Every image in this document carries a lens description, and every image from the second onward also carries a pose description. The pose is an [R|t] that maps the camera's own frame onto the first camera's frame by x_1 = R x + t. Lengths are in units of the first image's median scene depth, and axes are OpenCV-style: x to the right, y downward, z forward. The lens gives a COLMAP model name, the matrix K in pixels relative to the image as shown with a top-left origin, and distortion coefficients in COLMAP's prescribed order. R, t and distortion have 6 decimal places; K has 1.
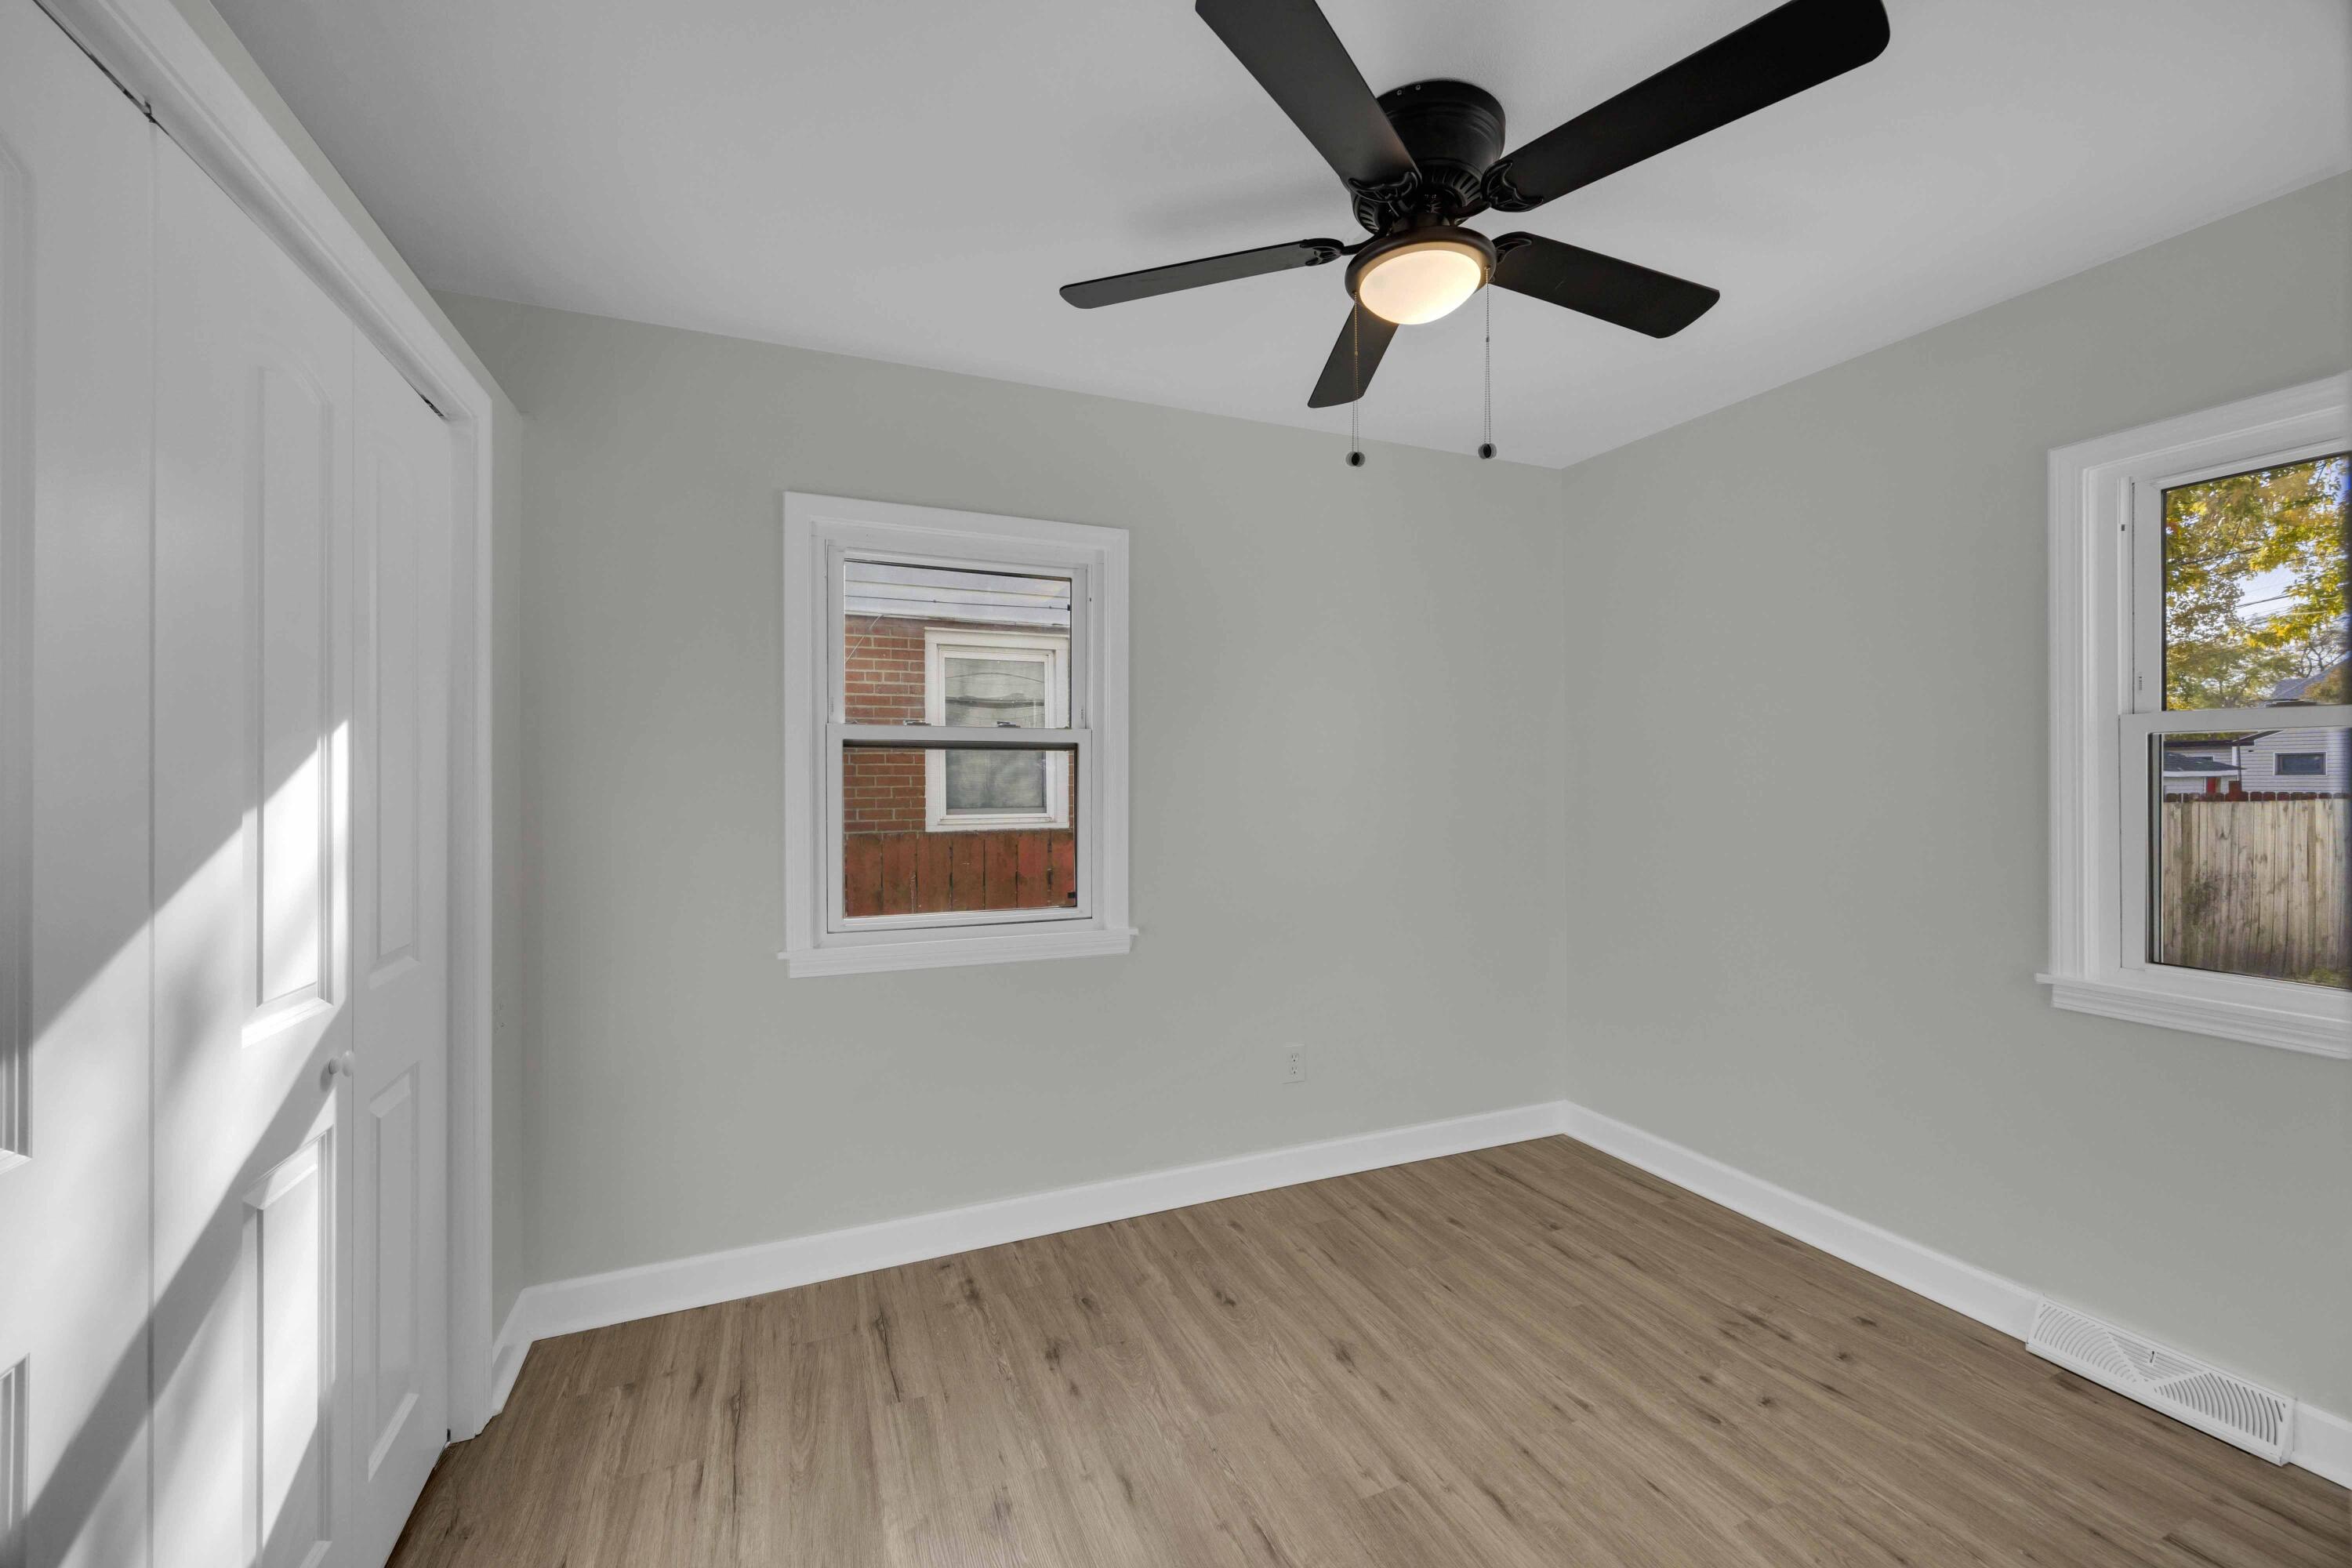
lens RADIAL K [[916.3, 0, 1180.2], [0, 916.3, 785.8], [0, 0, 1]] dist [0.000060, 0.000172]
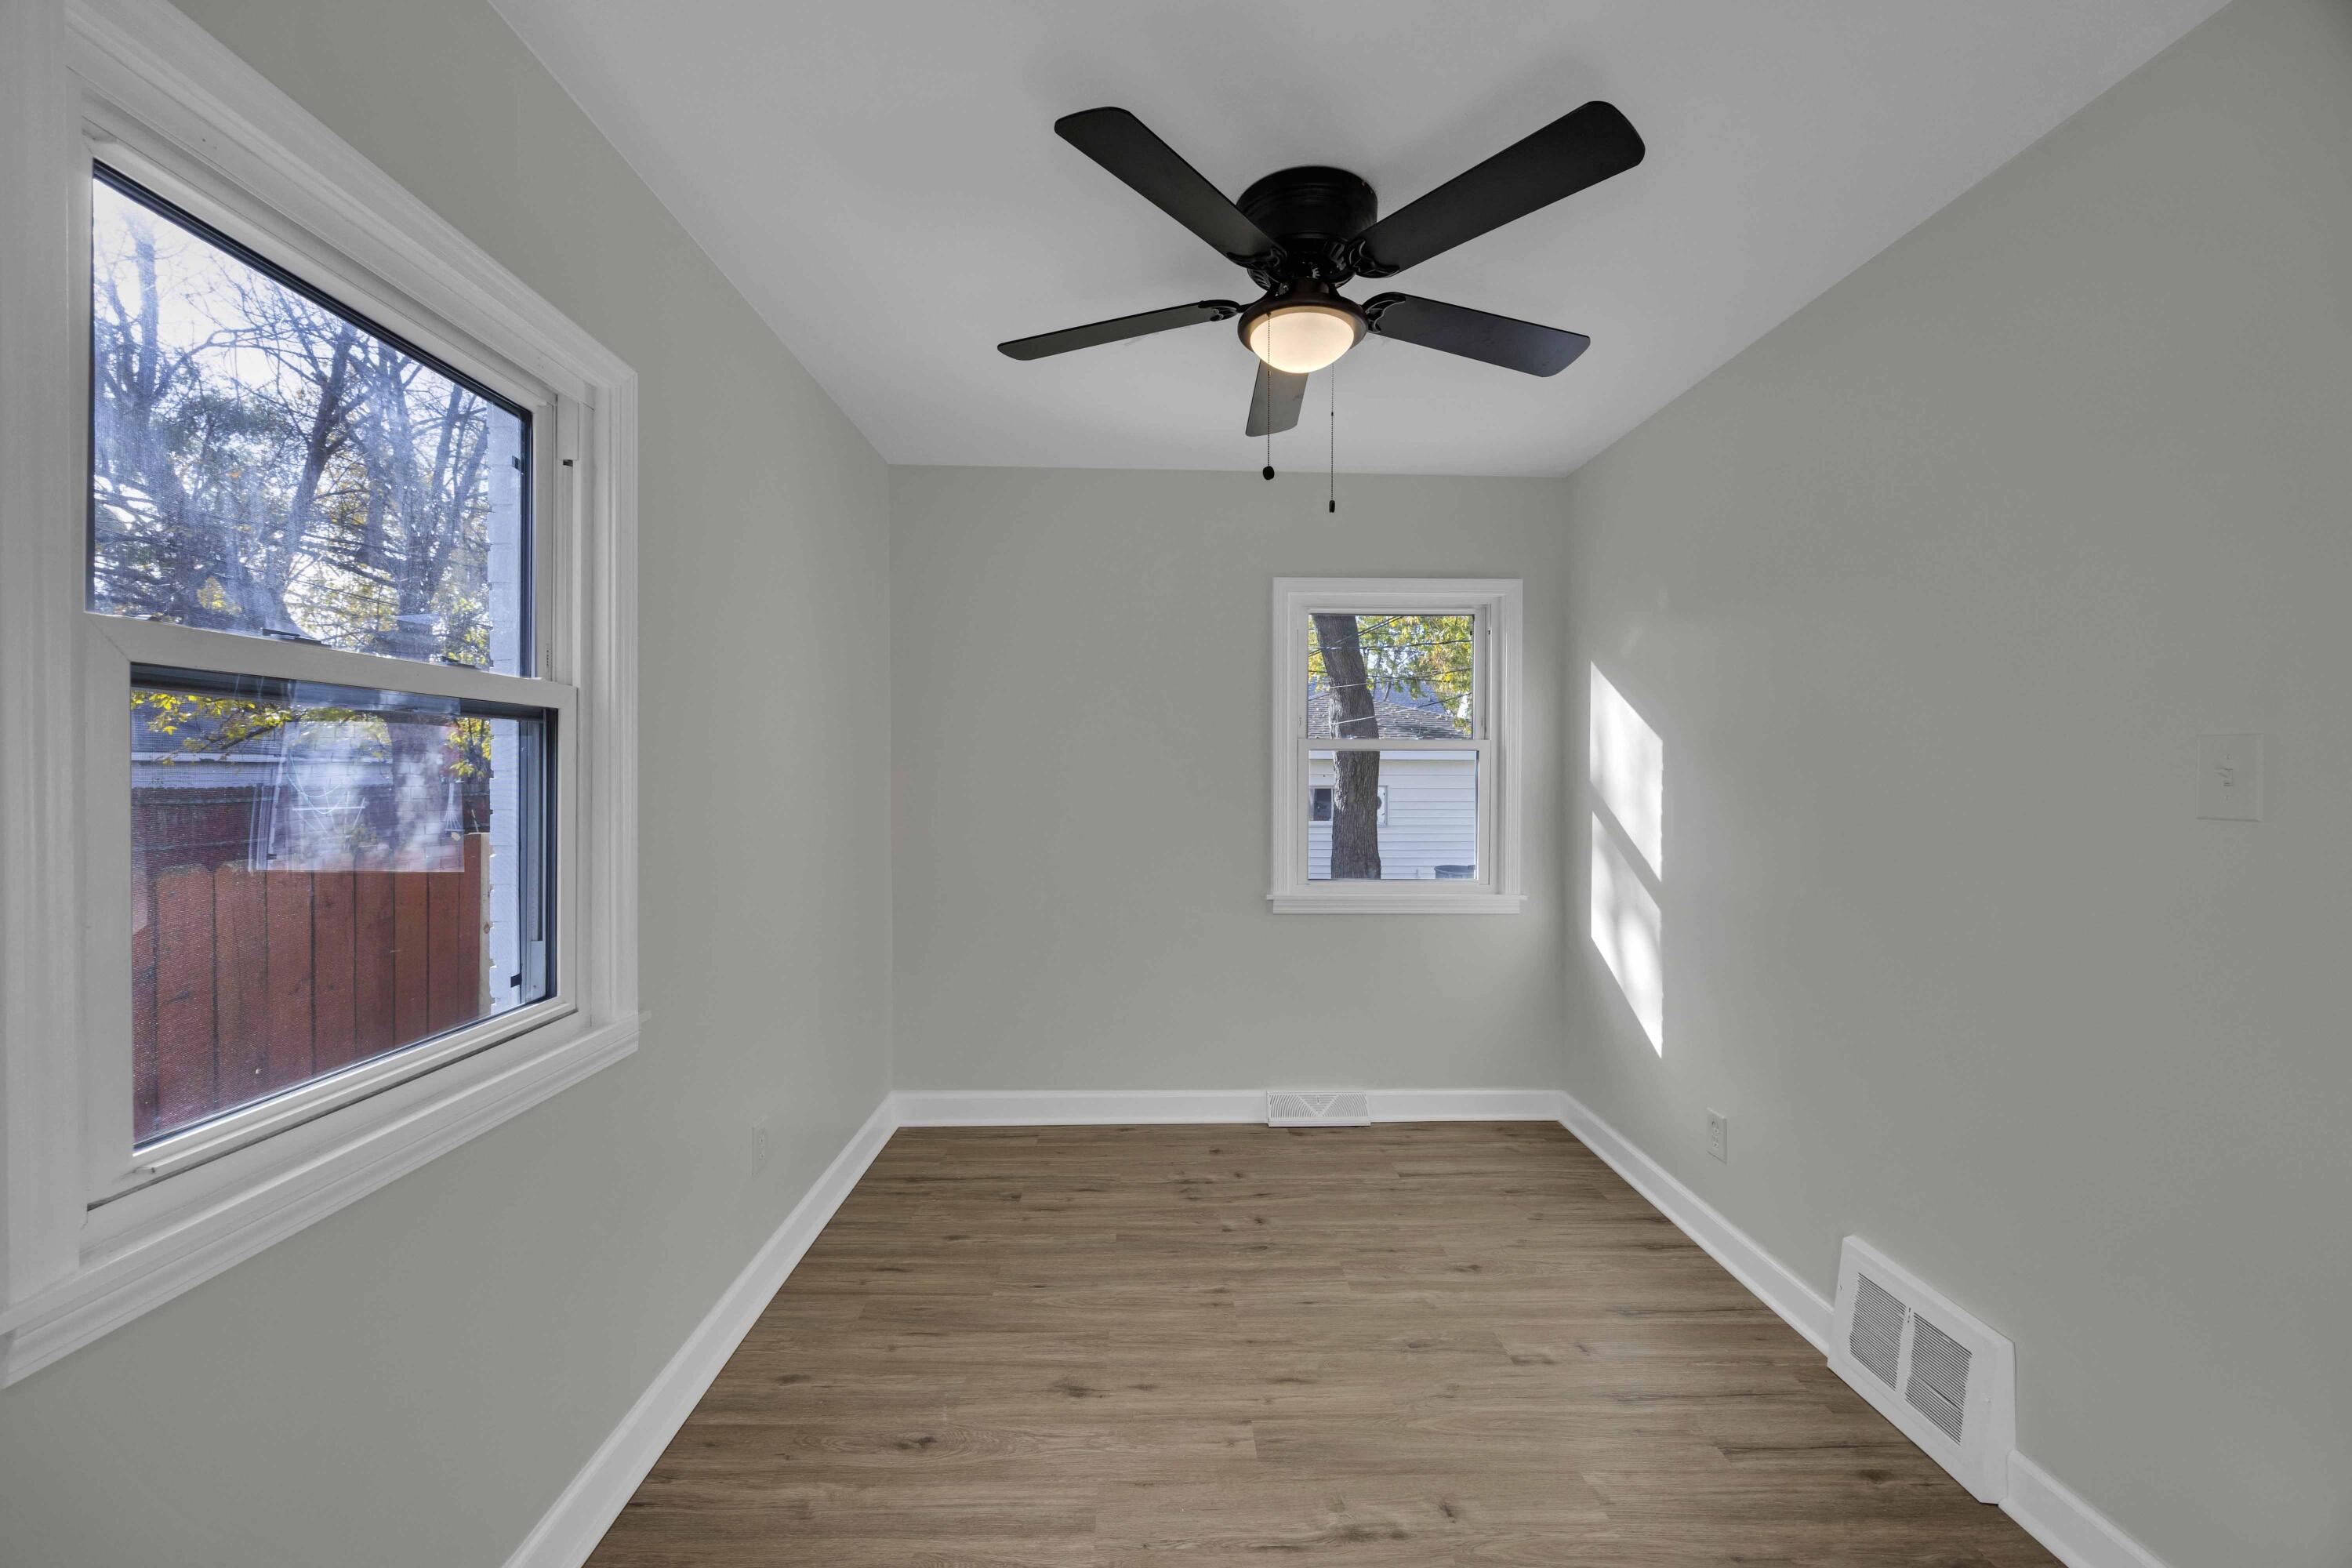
lens RADIAL K [[916.3, 0, 1171.0], [0, 916.3, 784.3], [0, 0, 1]] dist [0.000060, 0.000172]
pose [[0.359156, -0.005798, 0.933260, -0.626484], [-0.000795, 0.999978, 0.006518, -0.005994], [-0.933277, -0.003083, 0.359143, 0.545037]]
